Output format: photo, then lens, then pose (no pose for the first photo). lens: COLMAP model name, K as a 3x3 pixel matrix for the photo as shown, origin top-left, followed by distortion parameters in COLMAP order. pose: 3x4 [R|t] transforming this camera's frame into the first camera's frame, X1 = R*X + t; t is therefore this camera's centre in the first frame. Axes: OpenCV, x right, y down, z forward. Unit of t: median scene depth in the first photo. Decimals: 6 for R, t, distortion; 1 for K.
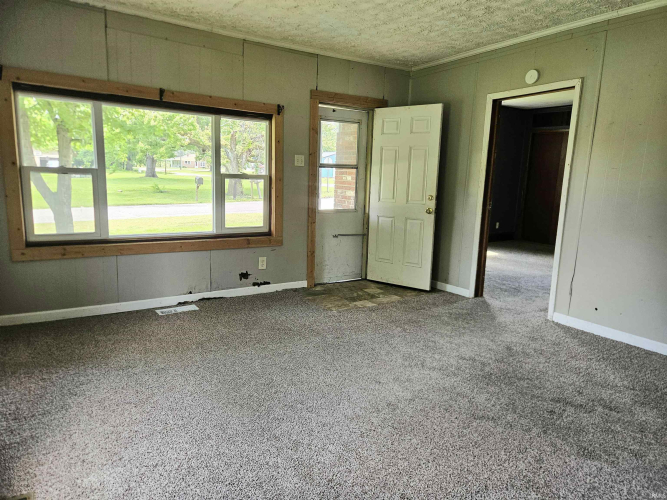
lens RADIAL K [[442.6, 0, 329.1], [0, 442.6, 249.2], [0, 0, 1]] dist [0.038439, -0.005423]
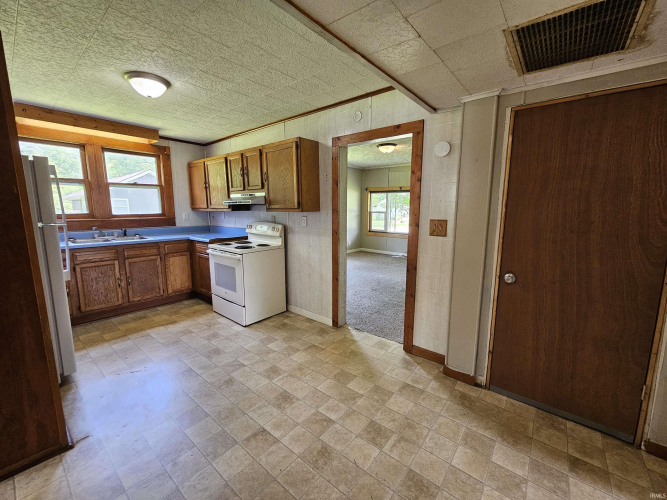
lens RADIAL K [[273.7, 0, 336.1], [0, 273.7, 249.2], [0, 0, 1]] dist [-0.003390, -0.000357]
pose [[0.298762, 0.113390, -0.947567, 1.175993], [-0.148361, 0.986363, 0.071255, 0.011726], [0.942725, 0.119294, 0.311511, -0.000572]]
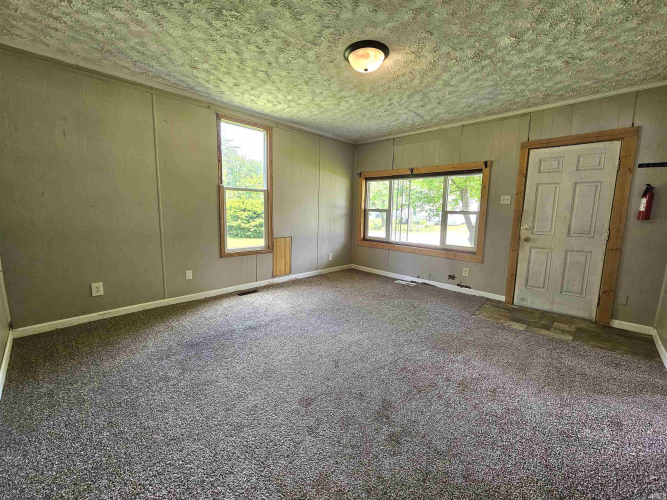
lens RADIAL K [[273.7, 0, 333.9], [0, 273.7, 247.1], [0, 0, 1]] dist [-0.003390, -0.000357]
pose [[0.204607, 0.103923, -0.973312, 0.630128], [-0.175343, 0.982156, 0.068007, -0.034997], [0.963011, 0.156748, 0.219179, 0.387183]]
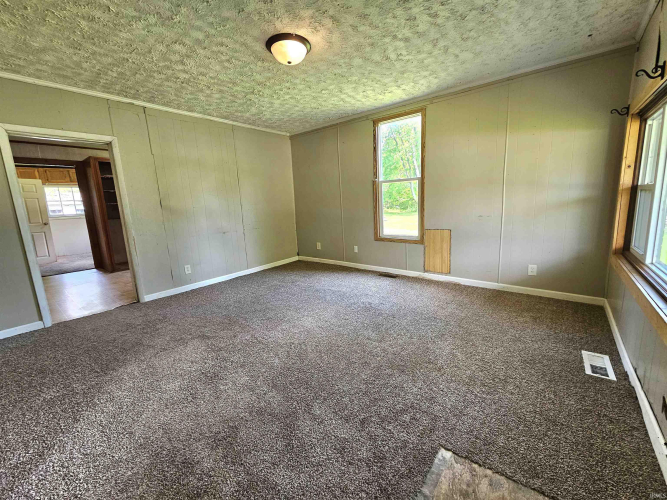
lens RADIAL K [[273.7, 0, 331.8], [0, 273.7, 249.3], [0, 0, 1]] dist [-0.003390, -0.000357]
pose [[-0.958619, 0.056504, -0.279028, 0.201418], [-0.037416, 0.946599, 0.320235, -0.169530], [0.282222, 0.317423, -0.905314, 1.102972]]
